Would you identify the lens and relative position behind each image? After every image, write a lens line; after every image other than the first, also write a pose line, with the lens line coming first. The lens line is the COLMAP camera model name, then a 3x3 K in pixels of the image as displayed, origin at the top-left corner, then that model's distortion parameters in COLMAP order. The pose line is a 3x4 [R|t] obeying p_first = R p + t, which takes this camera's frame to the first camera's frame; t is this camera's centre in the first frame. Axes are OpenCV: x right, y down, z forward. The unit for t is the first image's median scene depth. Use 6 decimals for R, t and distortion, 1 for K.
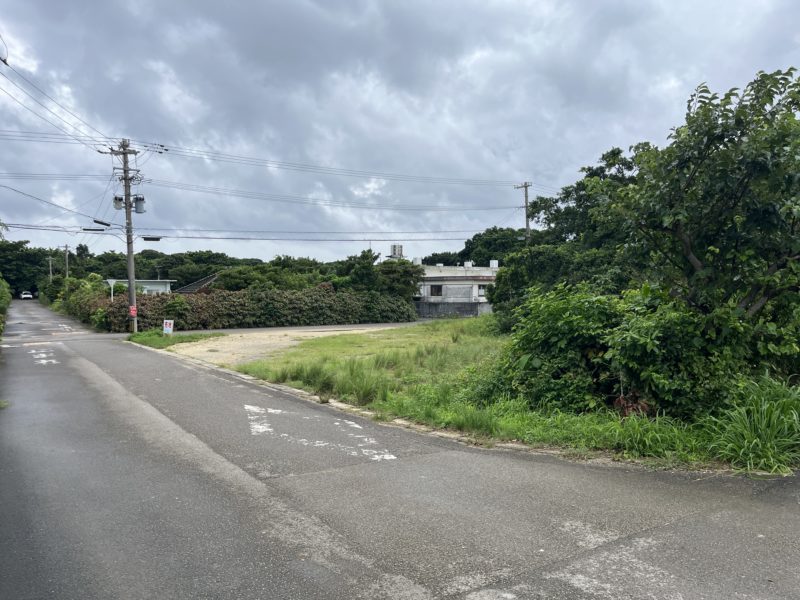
lens RADIAL K [[601.1, 0, 399.4], [0, 601.1, 307.7], [0, 0, 1]] dist [0.070326, -0.099572]
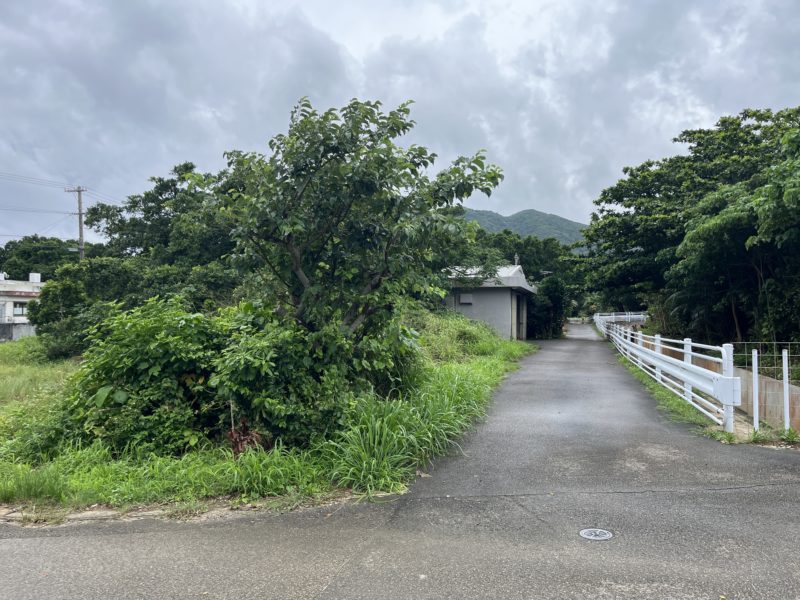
lens RADIAL K [[601.1, 0, 399.4], [0, 601.1, 307.7], [0, 0, 1]] dist [0.070326, -0.099572]
pose [[0.764569, 0.016704, 0.644325, -0.008221], [0.006279, 0.999424, -0.033361, 0.003786], [-0.644511, 0.029552, 0.764023, 0.161061]]
